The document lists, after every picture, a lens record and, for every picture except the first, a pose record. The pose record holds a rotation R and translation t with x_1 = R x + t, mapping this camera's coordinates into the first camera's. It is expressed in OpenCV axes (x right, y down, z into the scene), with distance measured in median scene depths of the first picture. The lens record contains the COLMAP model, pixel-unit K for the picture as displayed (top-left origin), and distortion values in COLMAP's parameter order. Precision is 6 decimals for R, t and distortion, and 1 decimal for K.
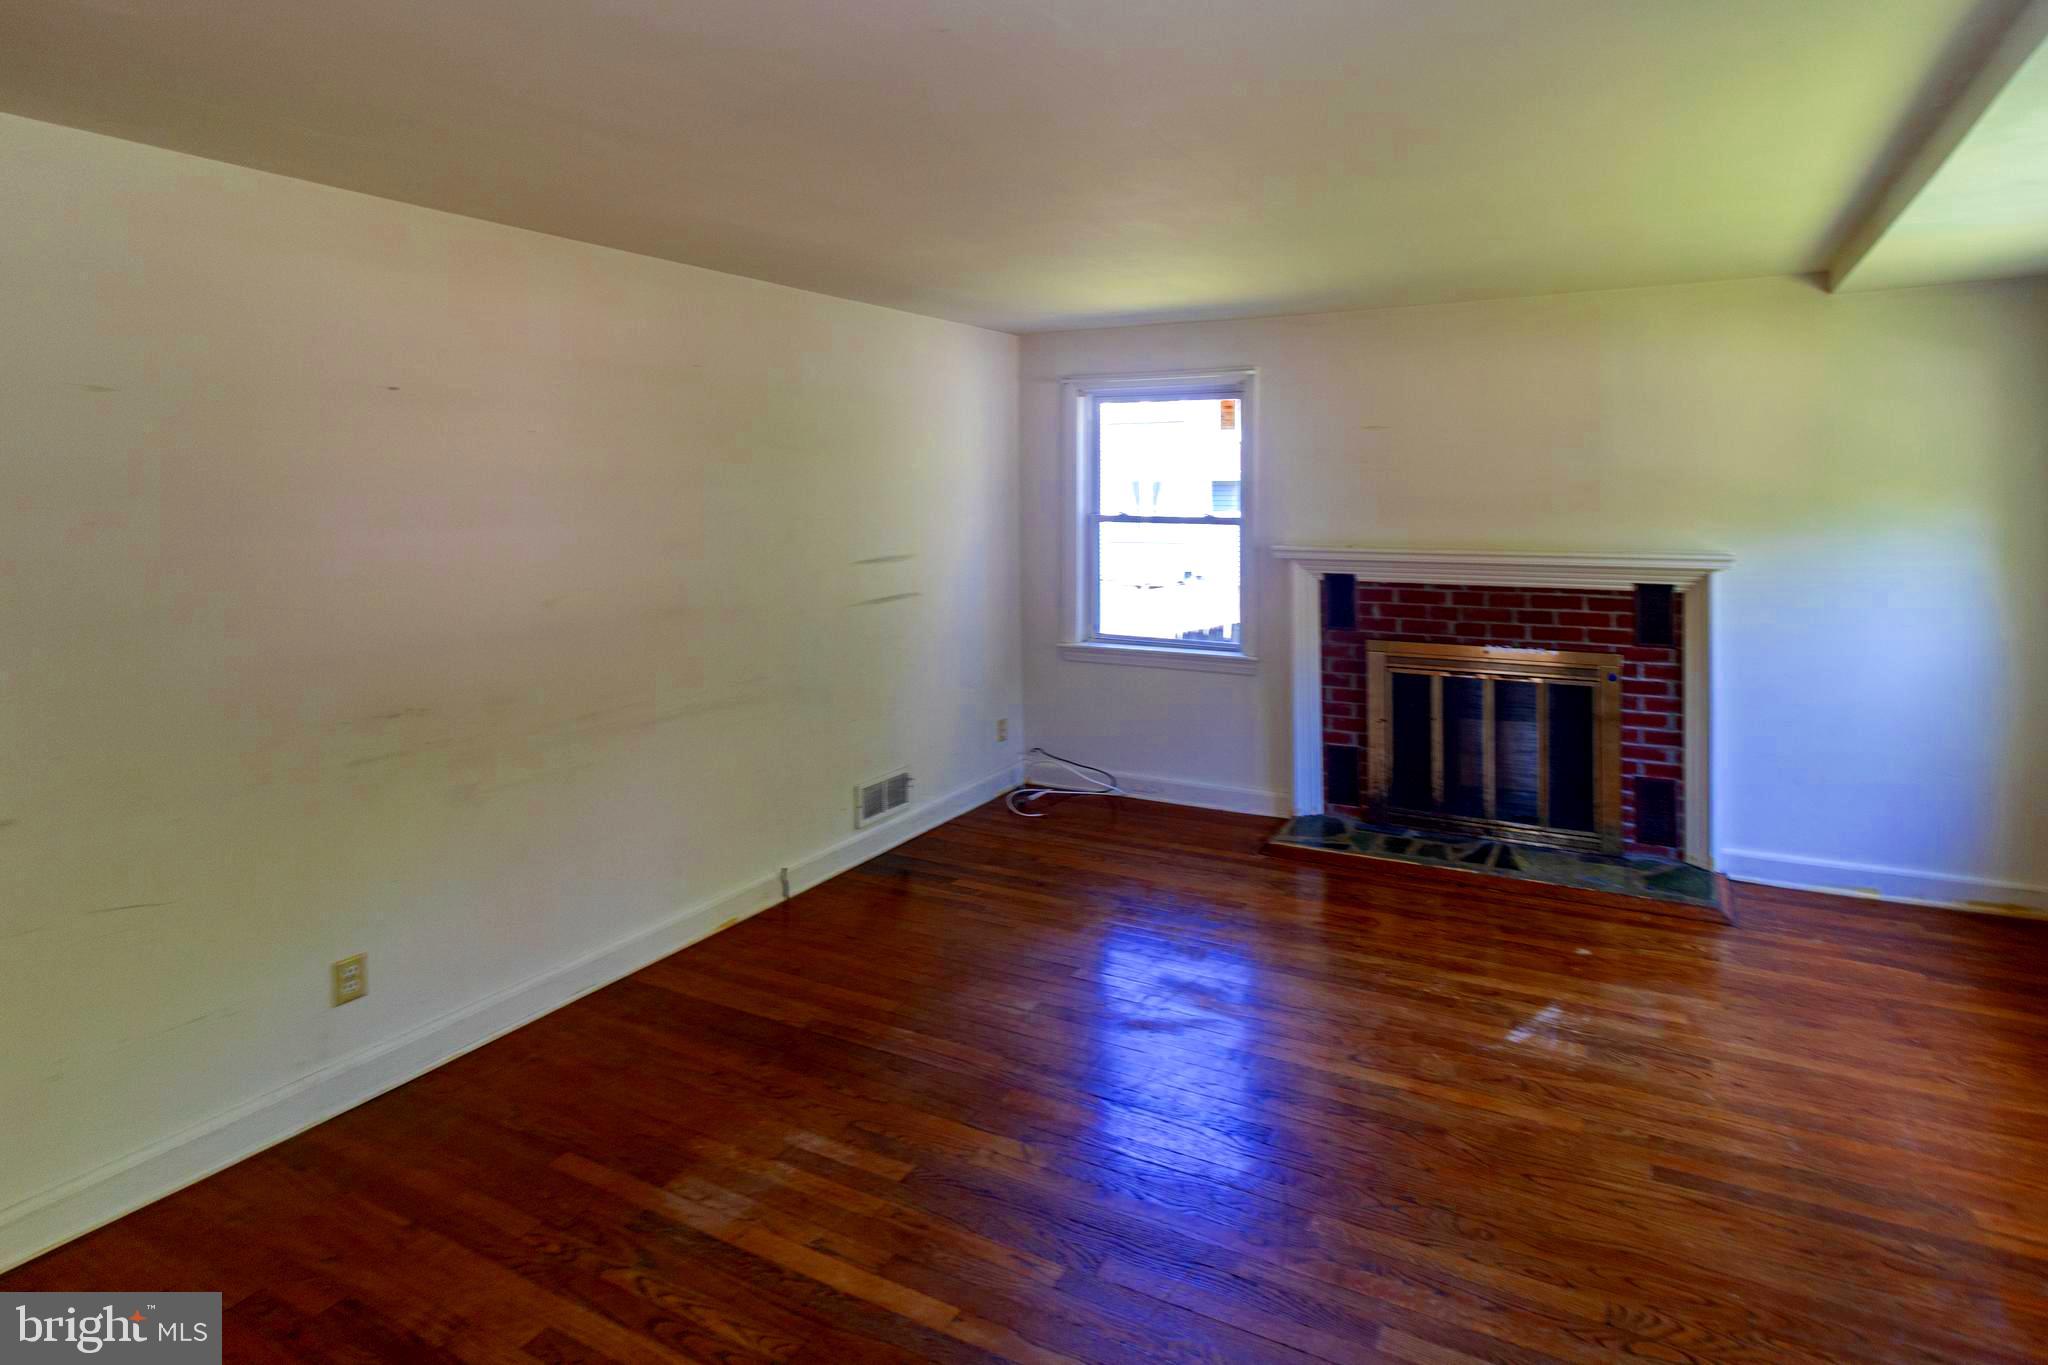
lens RADIAL K [[1046.0, 0, 1320.0], [0, 1046.0, 537.1], [0, 0, 1]] dist [0.000879, -0.000215]
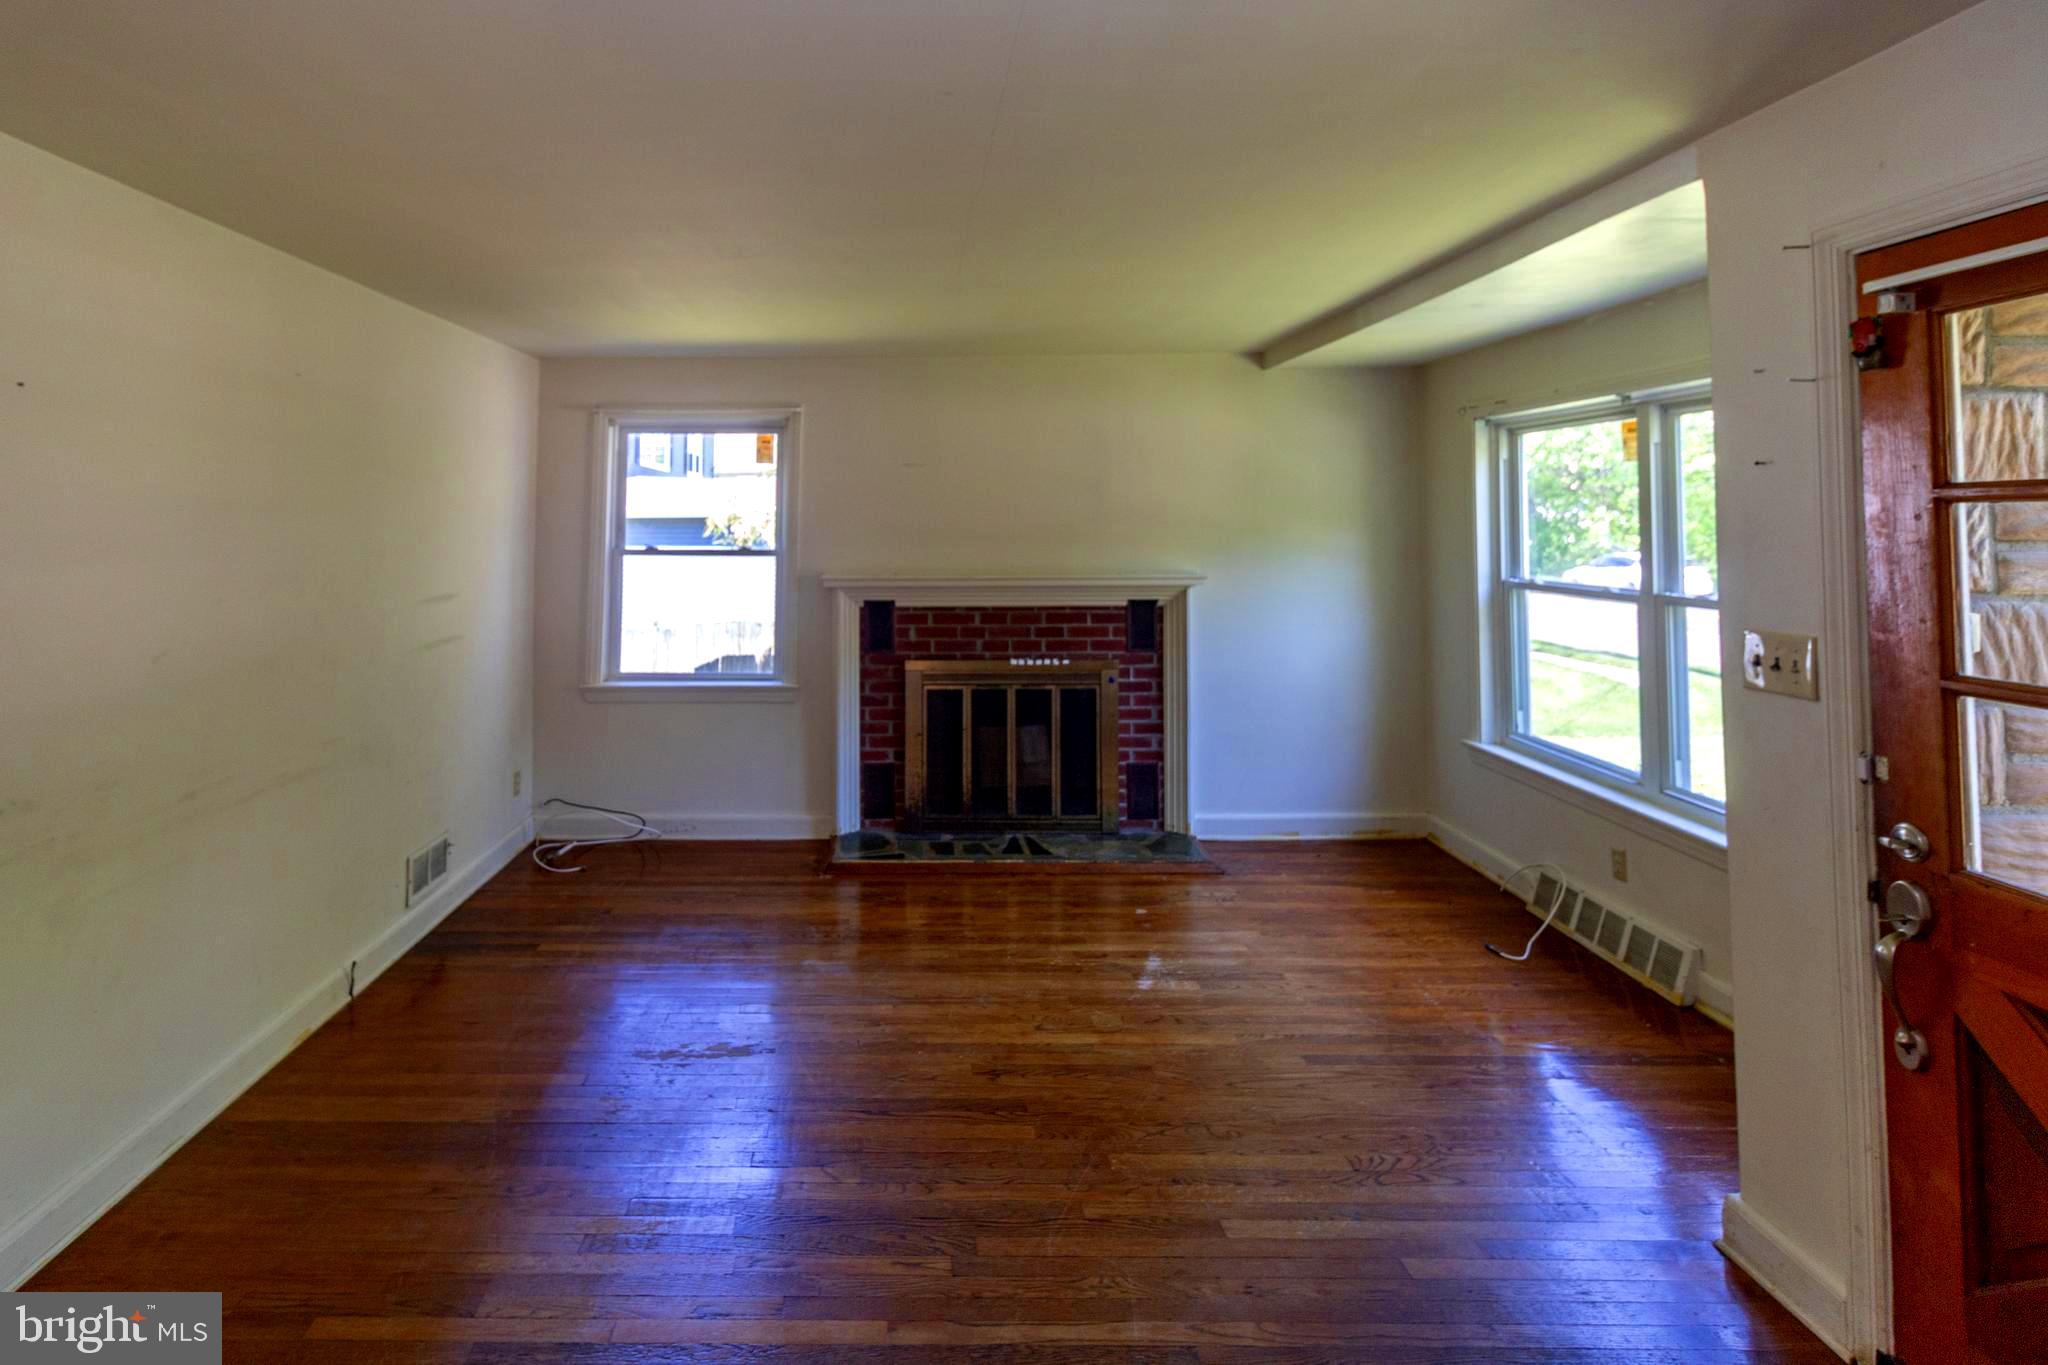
lens RADIAL K [[986.7, 0, 1025.0], [0, 986.7, 528.7], [0, 0, 1]] dist [0.002184, 0.000215]
pose [[0.911342, -0.003734, 0.411634, -0.265996], [0.021956, 0.998976, -0.039547, 0.005213], [-0.411065, 0.045079, 0.910491, 0.017021]]
